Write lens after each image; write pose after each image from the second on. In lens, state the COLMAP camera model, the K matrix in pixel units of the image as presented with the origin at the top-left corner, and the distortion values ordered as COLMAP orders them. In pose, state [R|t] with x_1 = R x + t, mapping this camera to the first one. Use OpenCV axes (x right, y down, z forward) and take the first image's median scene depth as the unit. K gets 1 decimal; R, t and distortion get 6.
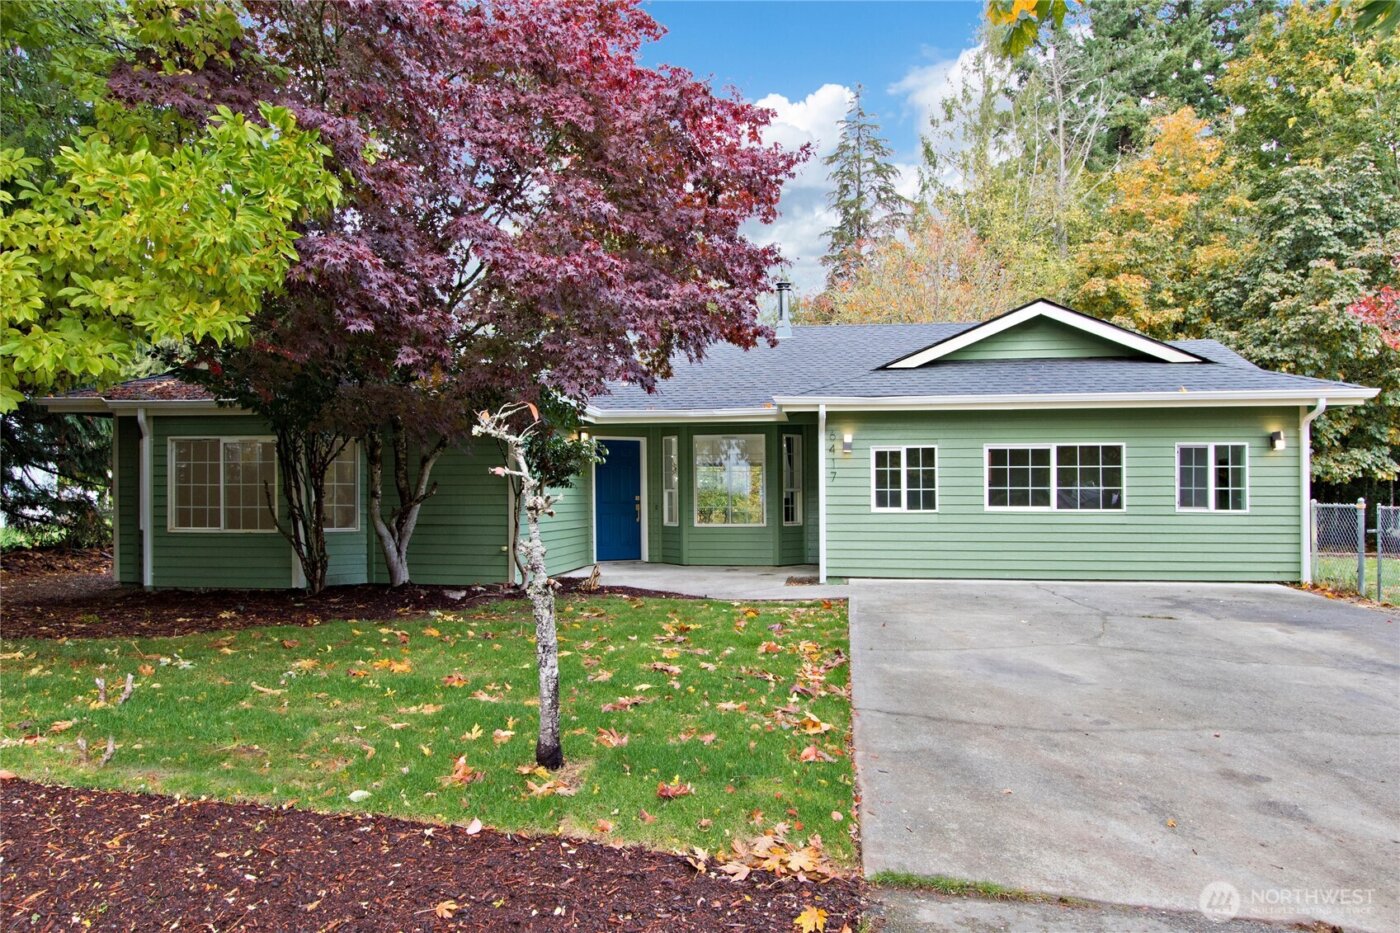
lens RADIAL K [[956.9, 0, 707.0], [0, 956.9, 486.1], [0, 0, 1]] dist [0.007400, -0.006379]
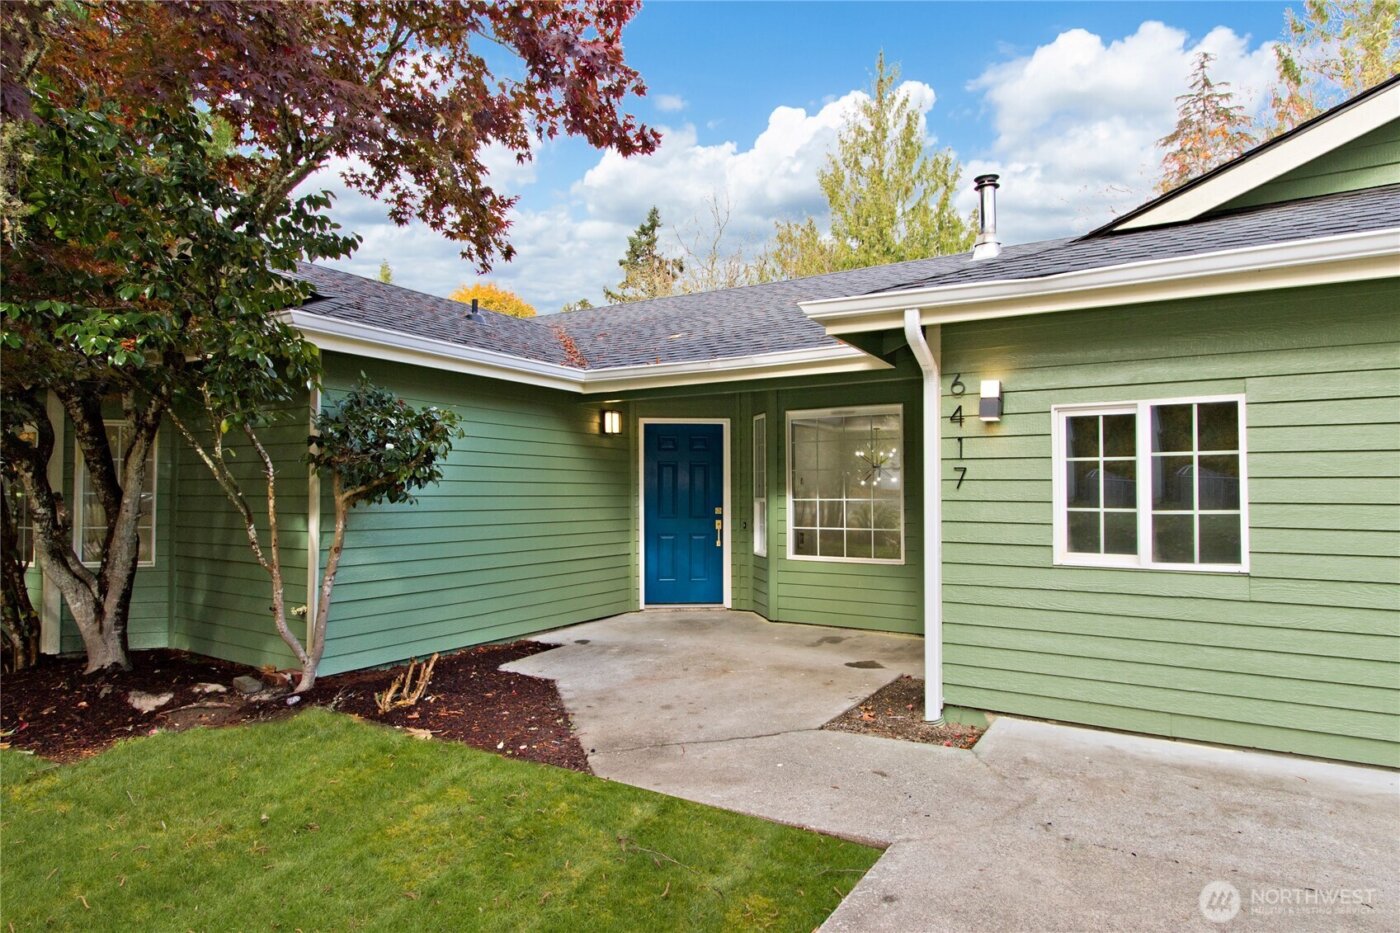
lens RADIAL K [[766.7, 0, 693.1], [0, 766.7, 473.9], [0, 0, 1]] dist [0.000715, -0.000311]
pose [[0.900779, -0.007646, -0.434211, 0.180374], [0.002278, 0.999914, -0.012881, -0.007904], [0.434272, 0.010614, 0.900719, 0.651546]]
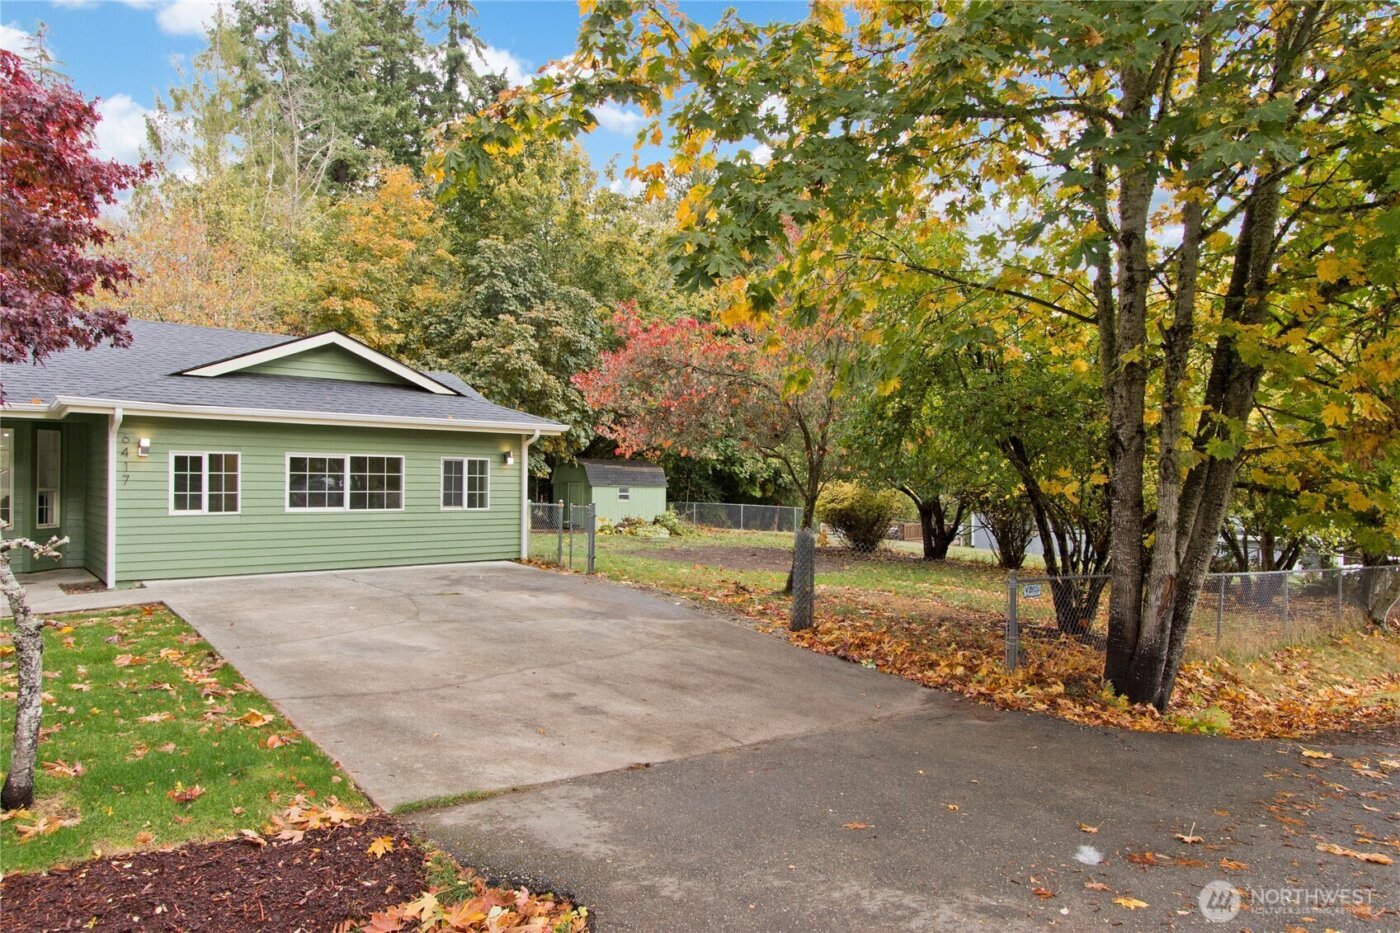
lens RADIAL K [[853.1, 0, 704.5], [0, 853.1, 474.9], [0, 0, 1]] dist [0.004217, -0.002237]
pose [[0.674355, 0.012509, 0.738301, -0.122216], [-0.014631, 0.999887, -0.003577, -0.021528], [-0.738262, -0.008390, 0.674462, -0.043322]]
